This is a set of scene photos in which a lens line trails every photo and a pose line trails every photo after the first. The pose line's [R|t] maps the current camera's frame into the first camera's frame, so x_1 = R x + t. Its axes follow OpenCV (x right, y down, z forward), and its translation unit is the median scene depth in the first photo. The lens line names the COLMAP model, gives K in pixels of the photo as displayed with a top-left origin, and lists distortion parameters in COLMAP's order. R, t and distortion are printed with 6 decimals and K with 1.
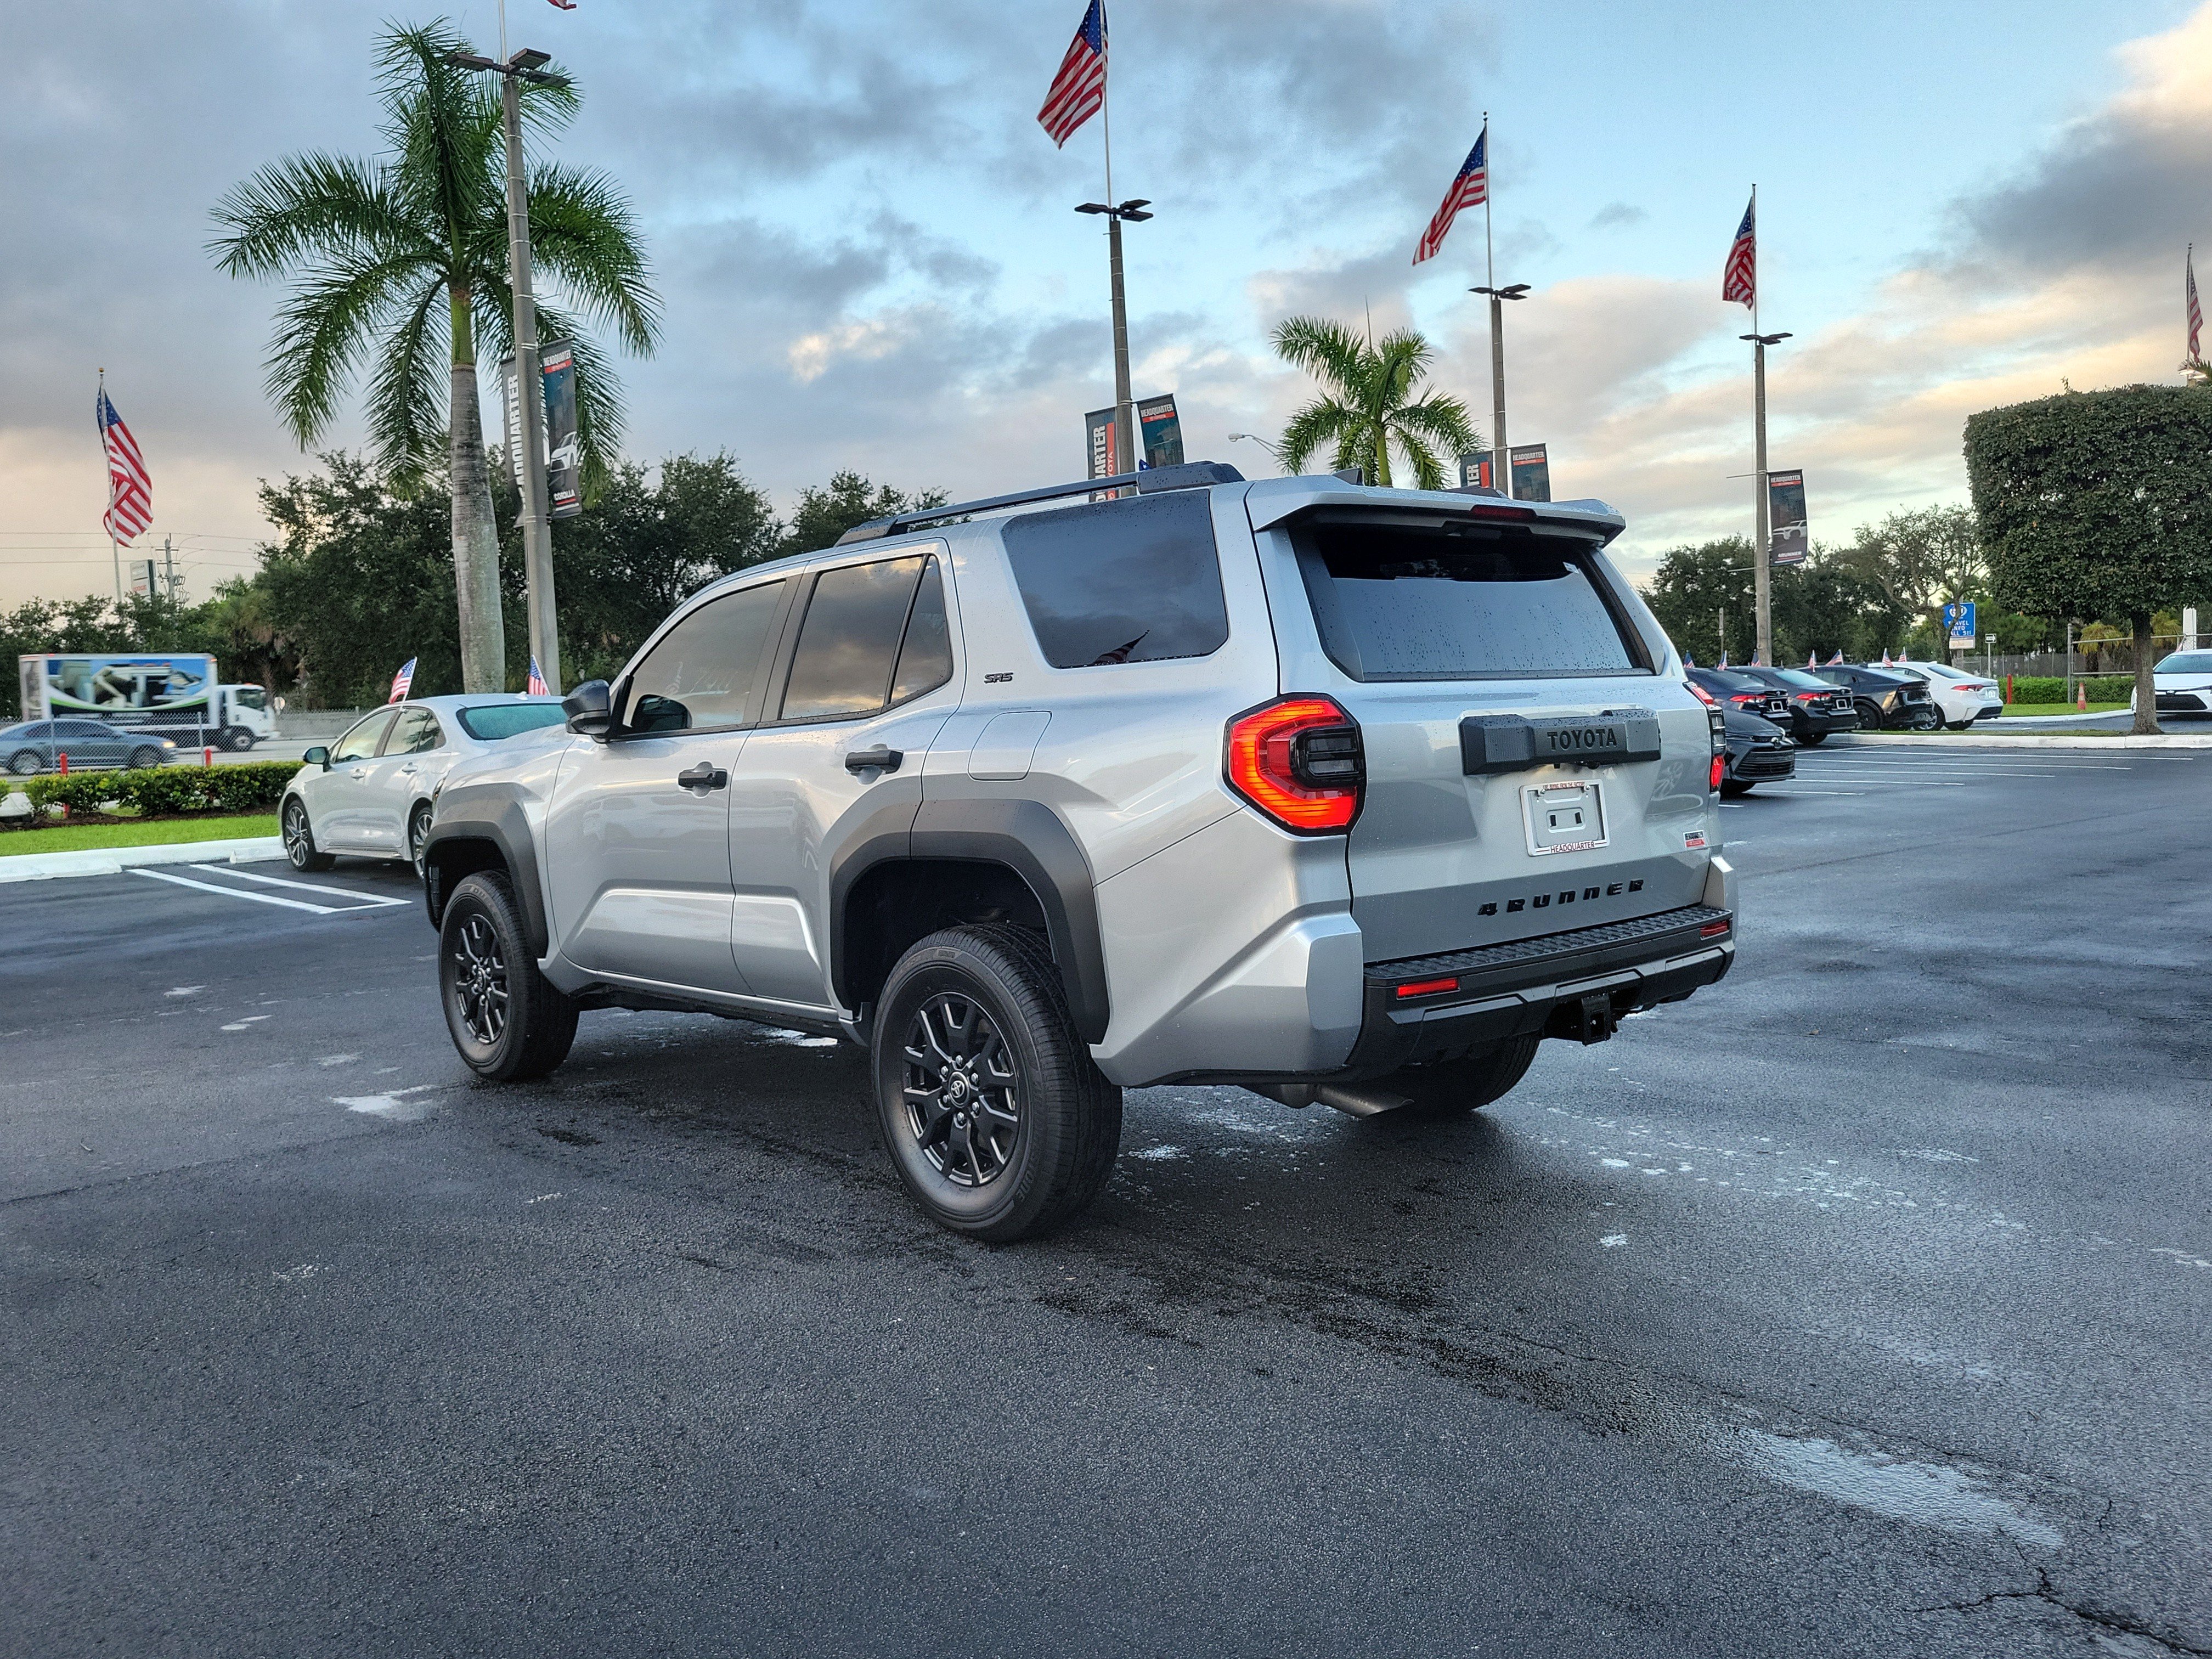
lens RADIAL K [[1799.7, 0, 1095.4], [0, 1799.7, 798.3], [0, 0, 1]] dist [0.072284, -0.062110]
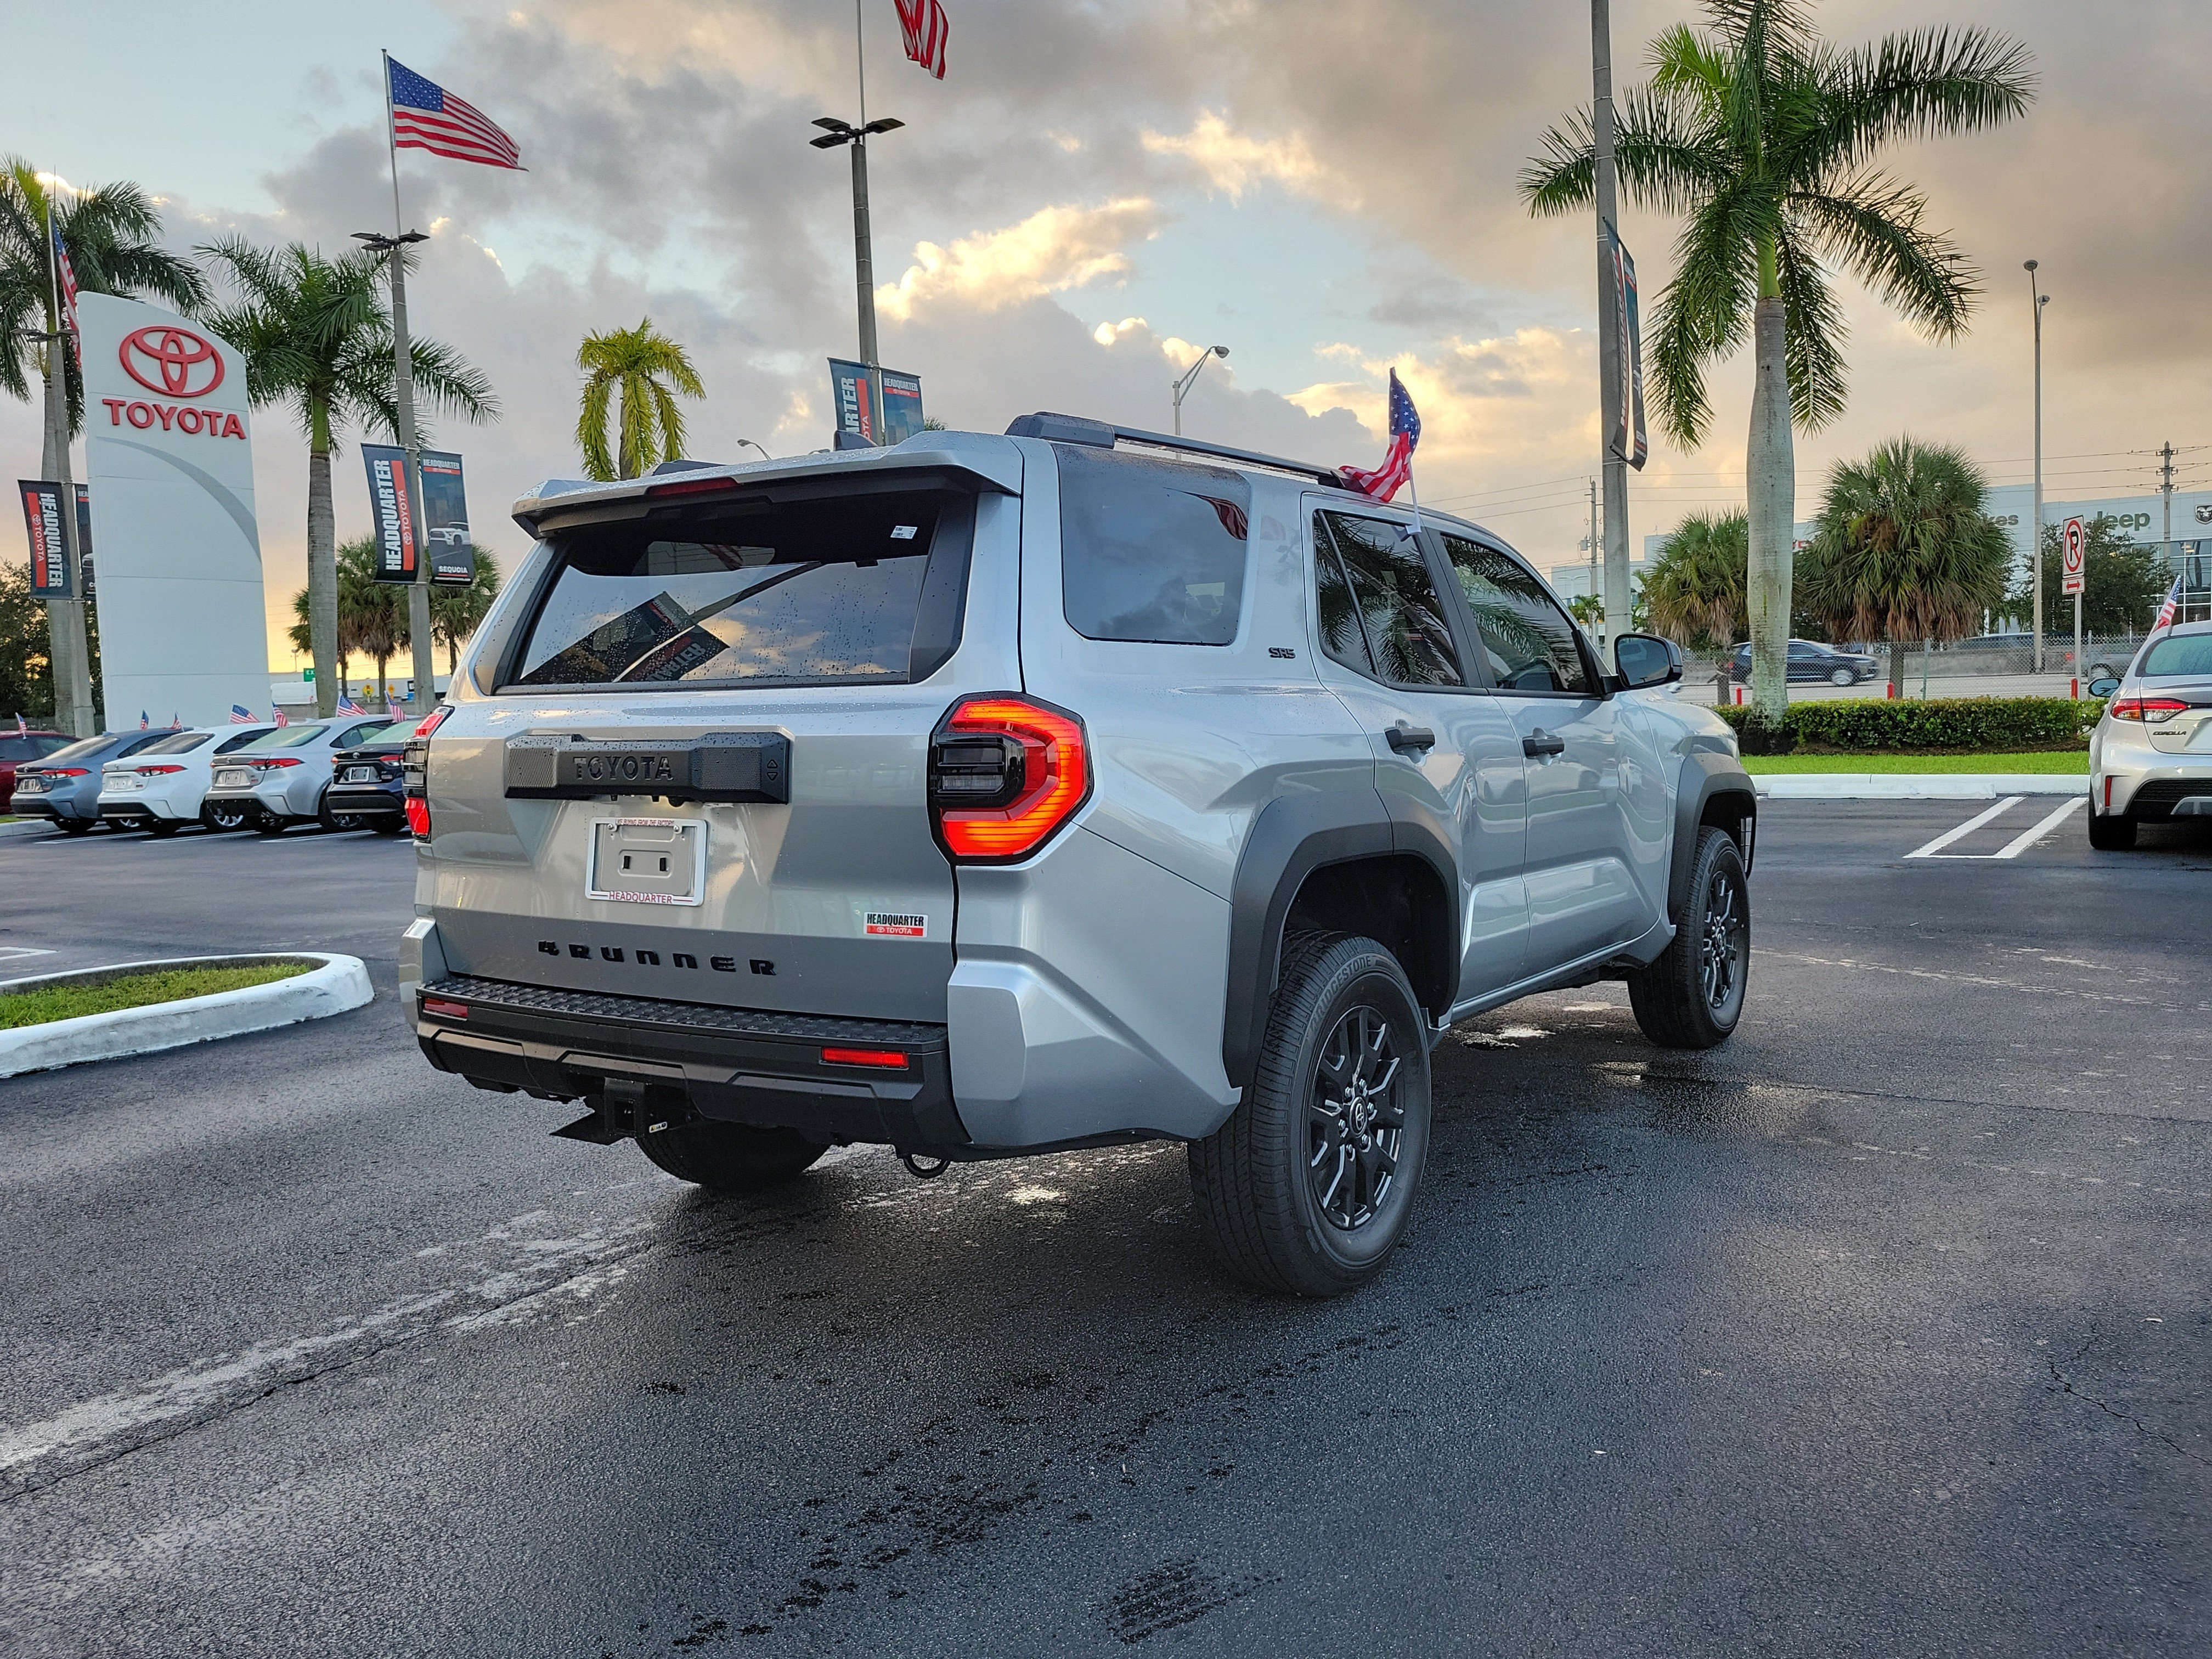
lens RADIAL K [[1795.0, 0, 1094.3], [0, 1795.0, 785.1], [0, 0, 1]] dist [0.073903, -0.065202]
pose [[0.249397, 0.080610, -0.965040, 0.719656], [-0.032371, 0.996667, 0.074886, -0.060234], [0.967860, 0.012563, 0.251175, 0.646302]]
